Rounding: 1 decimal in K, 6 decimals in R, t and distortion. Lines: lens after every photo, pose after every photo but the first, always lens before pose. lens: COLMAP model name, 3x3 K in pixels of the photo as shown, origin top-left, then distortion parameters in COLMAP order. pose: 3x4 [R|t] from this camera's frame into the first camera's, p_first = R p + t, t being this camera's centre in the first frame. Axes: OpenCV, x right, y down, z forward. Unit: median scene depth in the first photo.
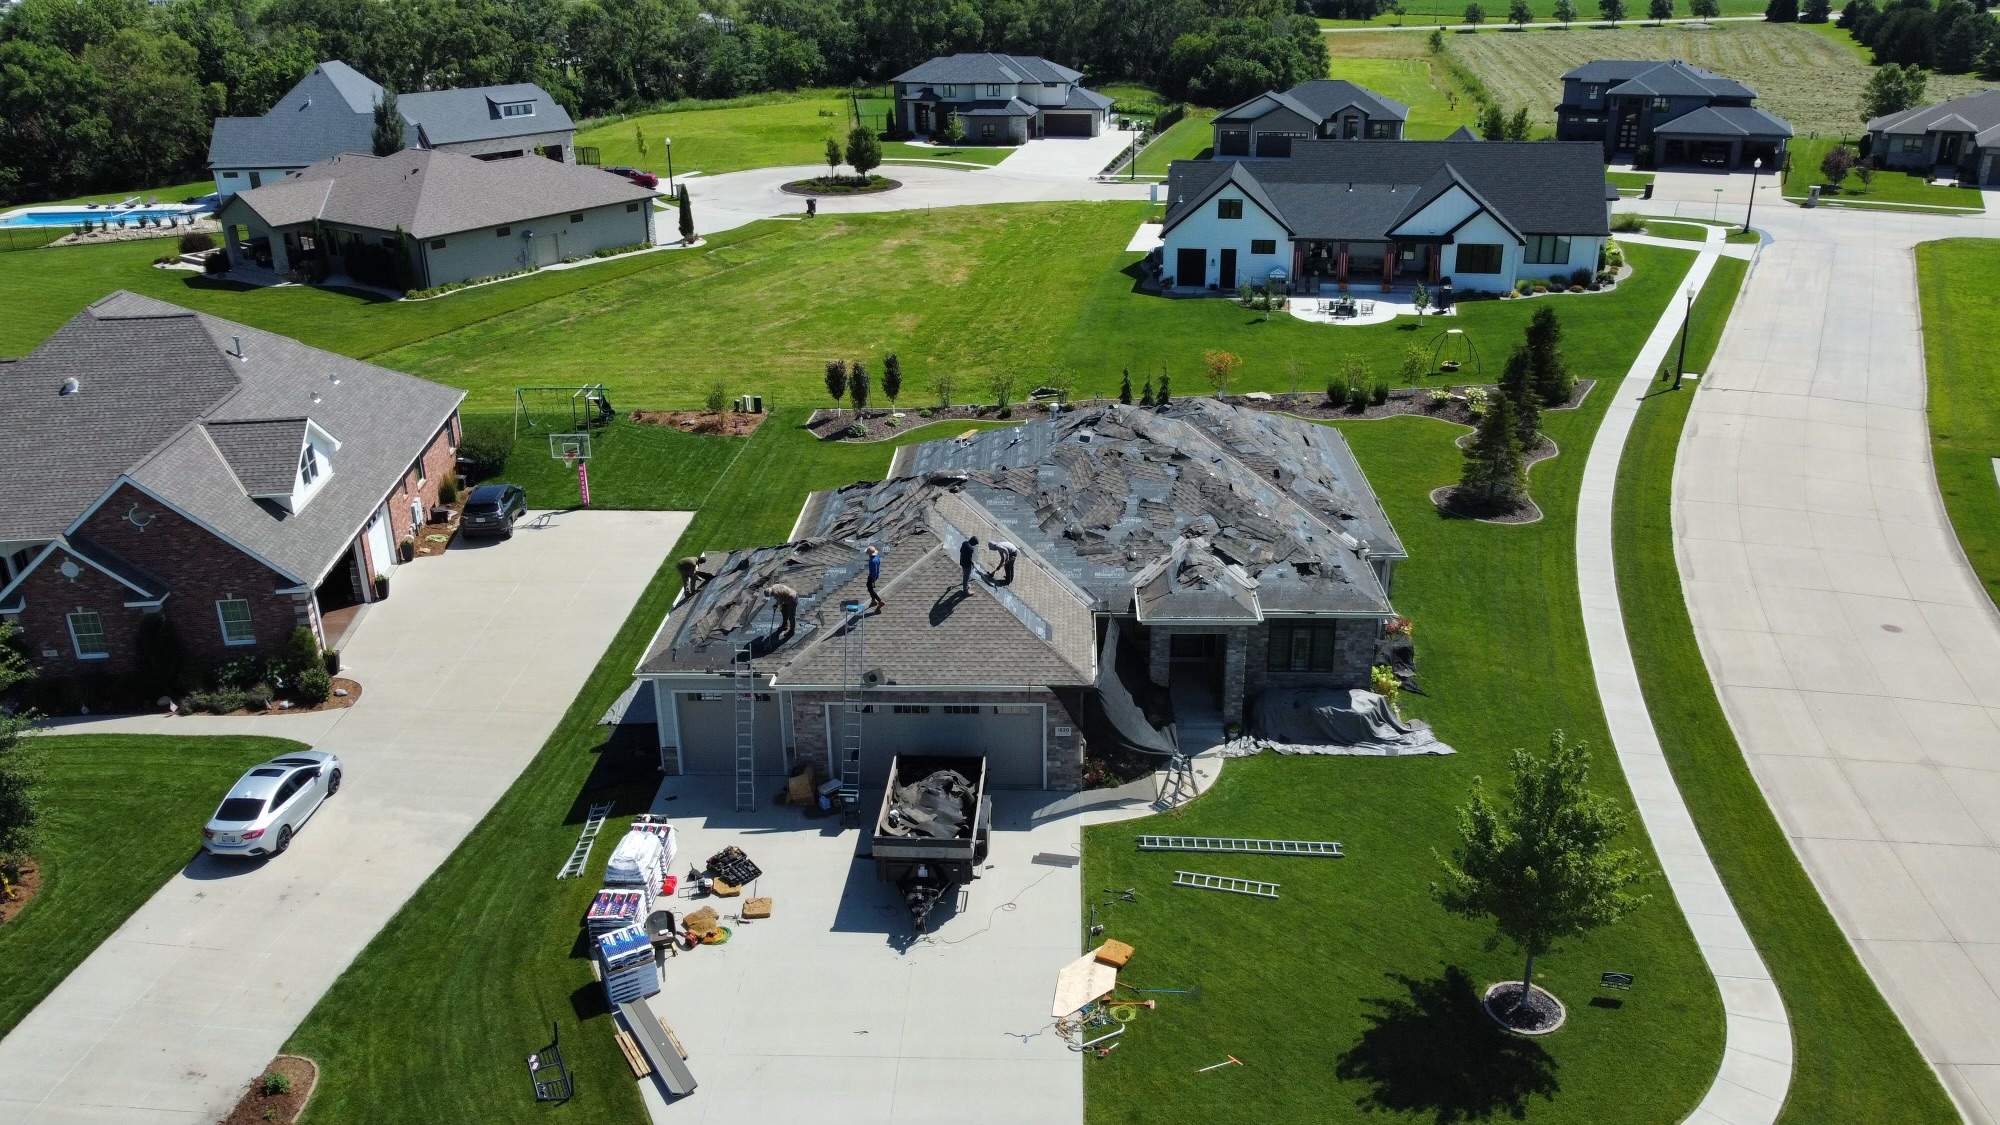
lens RADIAL K [[1521.9, 0, 999.1], [0, 1521.9, 548.8], [0, 0, 1]] dist [-0.004140, 0.000189]
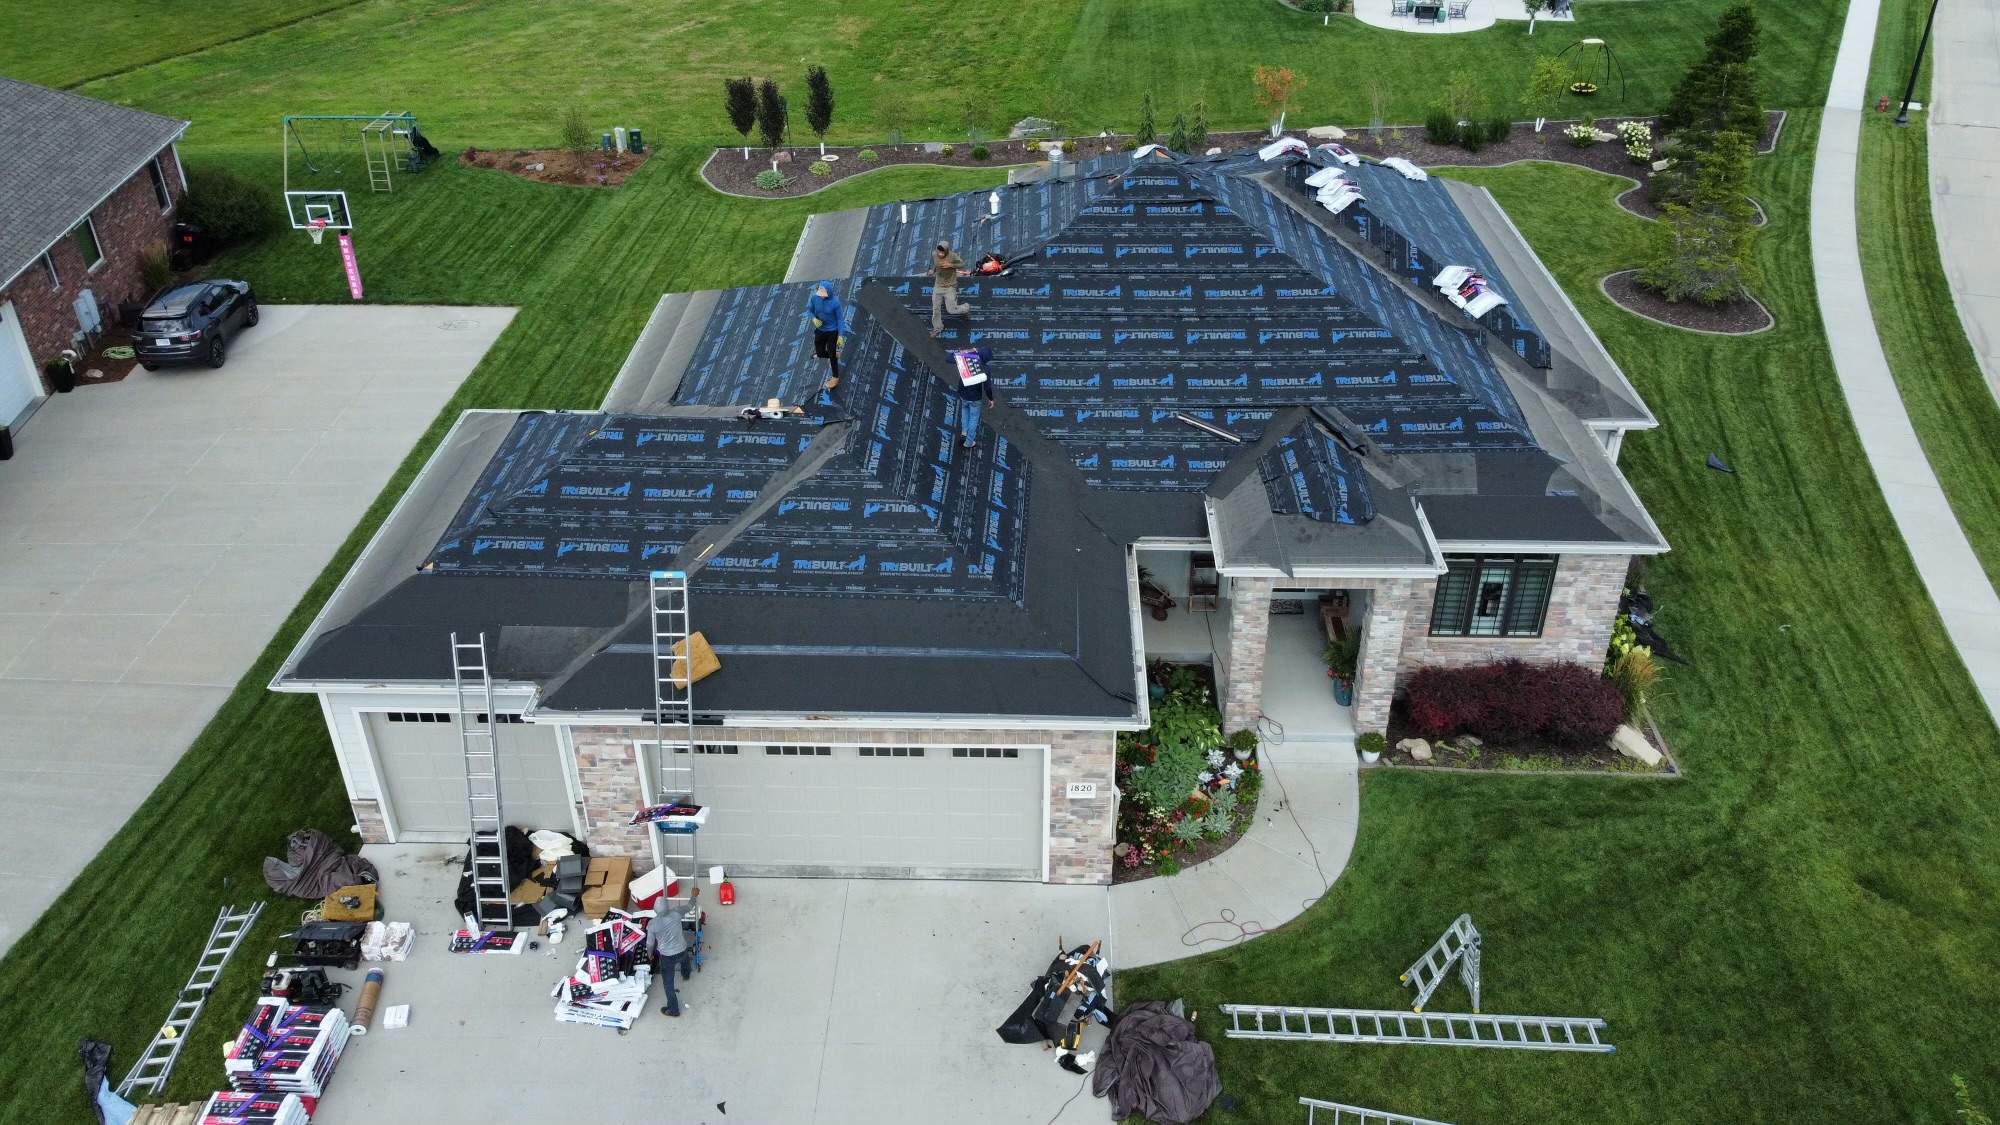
lens RADIAL K [[1521.9, 0, 998.3], [0, 1521.9, 549.3], [0, 0, 1]] dist [-0.004140, 0.000189]
pose [[0.999885, -0.000527, 0.015175, 0.003083], [-0.002119, 0.984777, 0.173812, -0.036627], [-0.015036, -0.173824, 0.984662, 0.310914]]
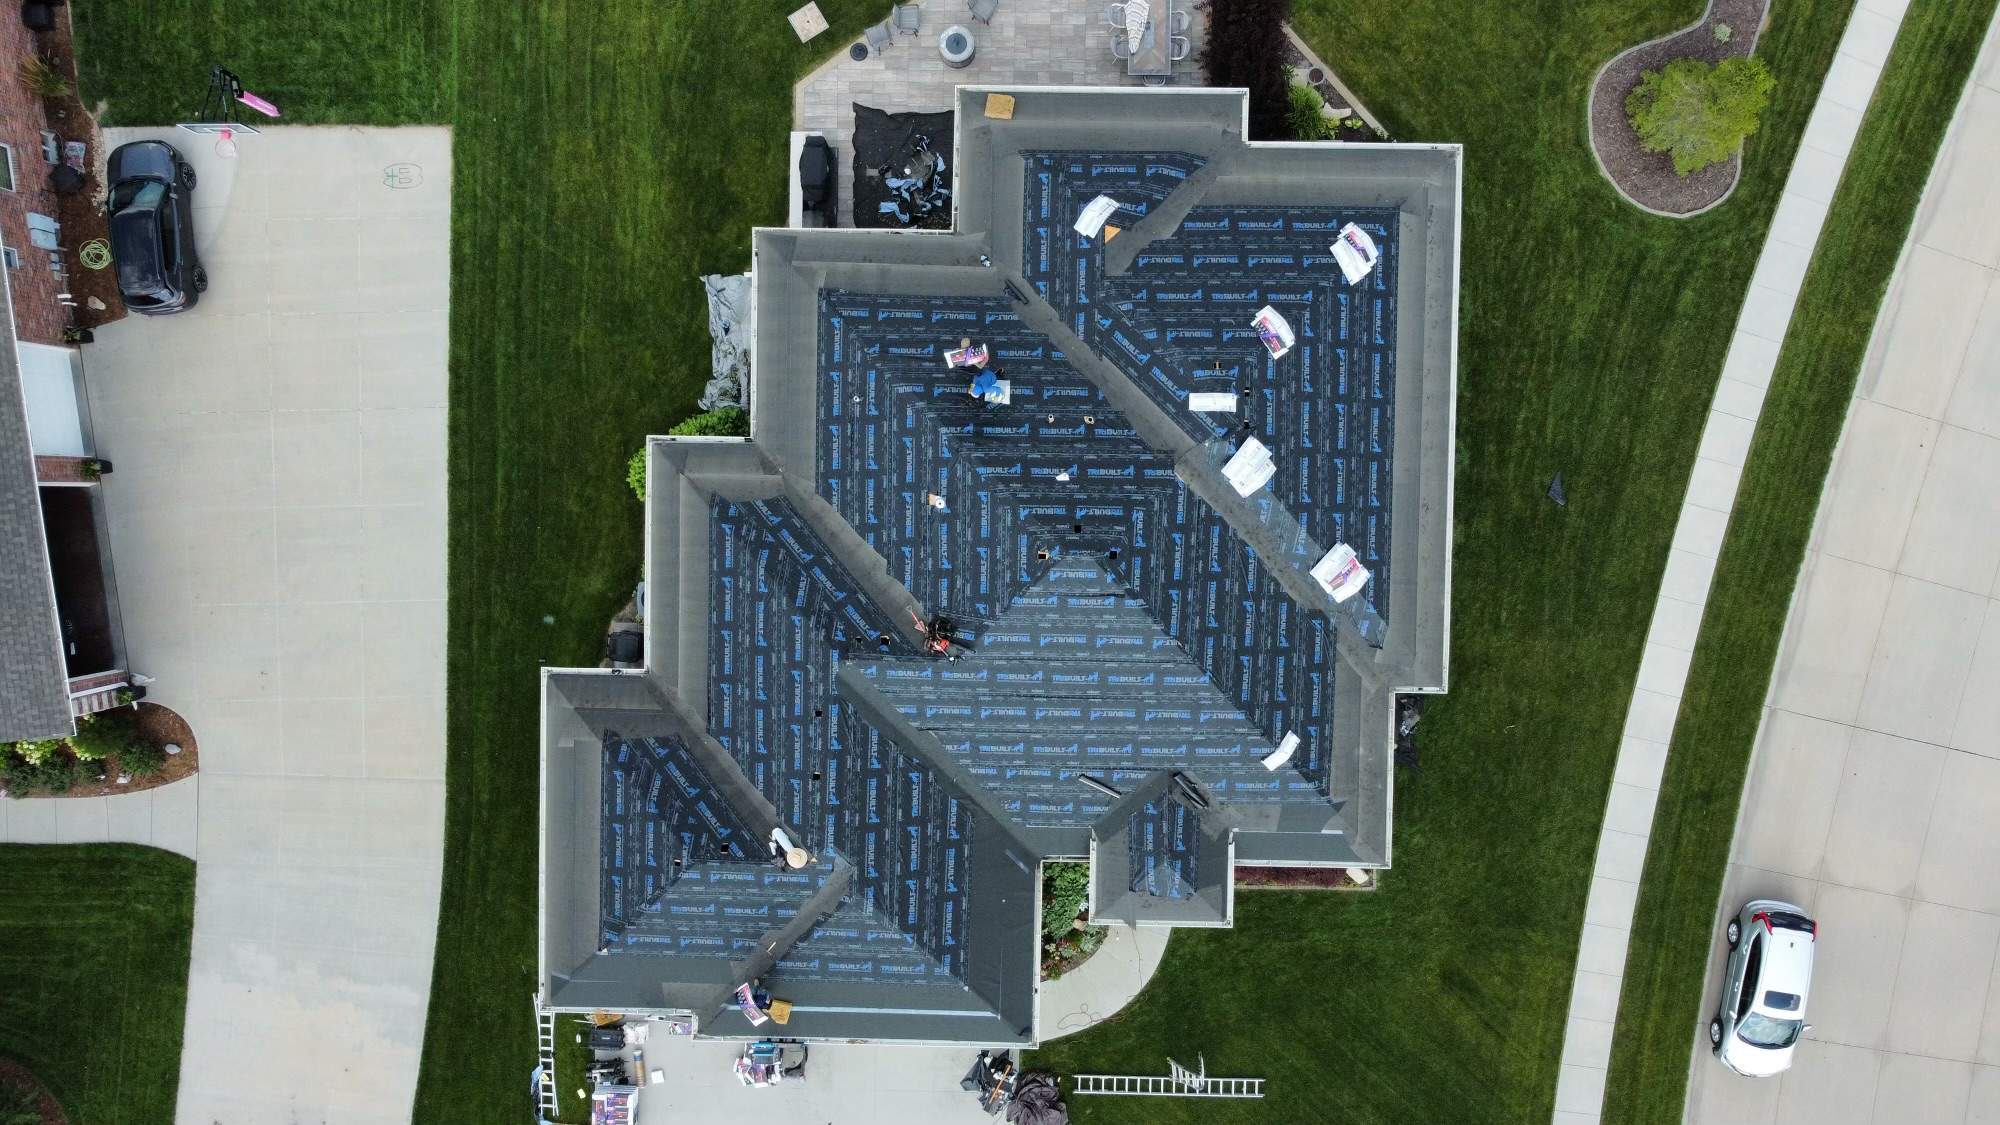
lens RADIAL K [[1521.9, 0, 998.2], [0, 1521.9, 547.1], [0, 0, 1]] dist [-0.004140, 0.000189]
pose [[0.999701, -0.024459, -0.000682, 0.029963], [0.009075, 0.344758, 0.938648, -0.568393], [-0.022724, -0.938373, 0.344877, 0.603392]]
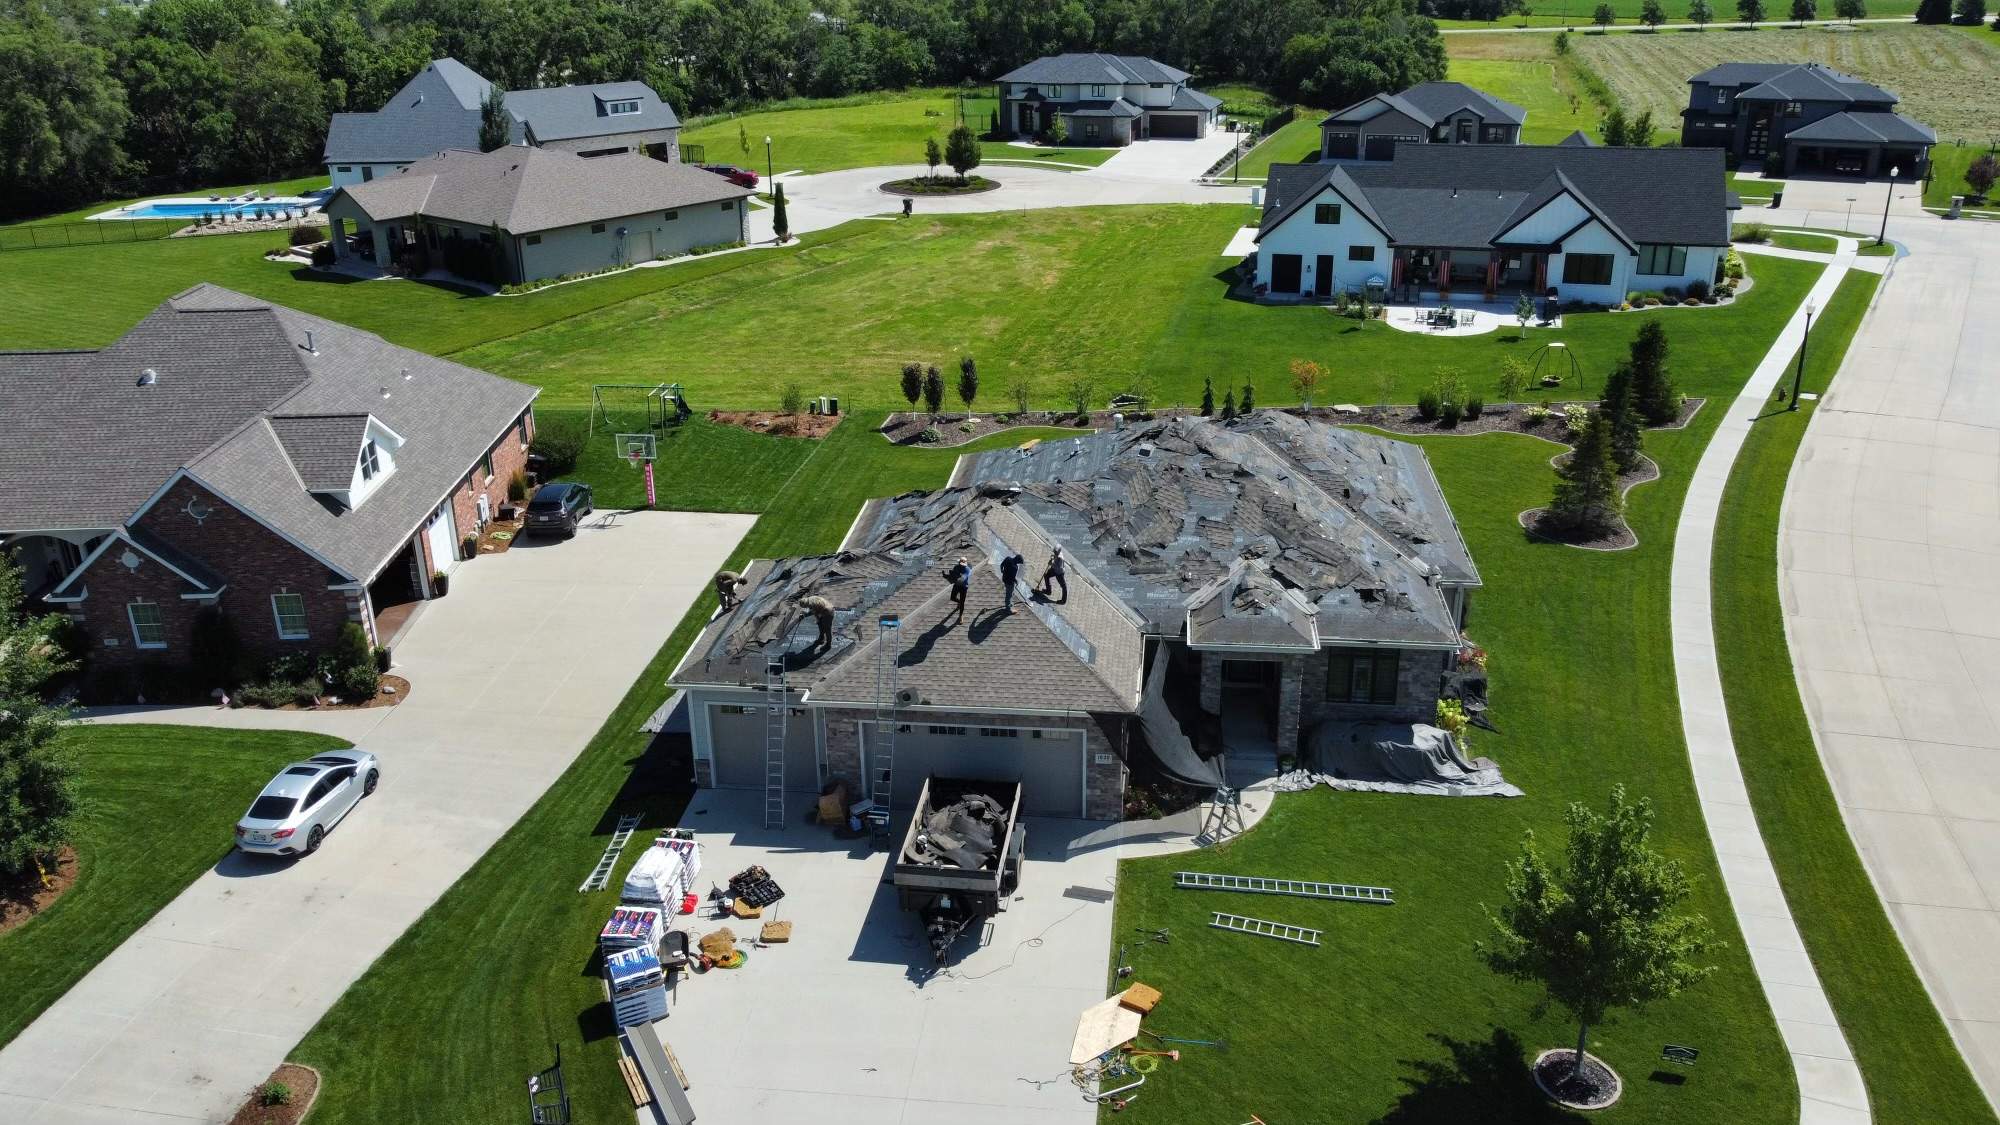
lens RADIAL K [[1521.9, 0, 998.8], [0, 1521.9, 550.1], [0, 0, 1]] dist [-0.004140, 0.000189]
pose [[0.997154, 0.026703, -0.070504, 0.025836], [-0.026661, 0.999643, 0.001544, -0.007300], [0.070520, 0.000340, 0.997510, 0.024246]]
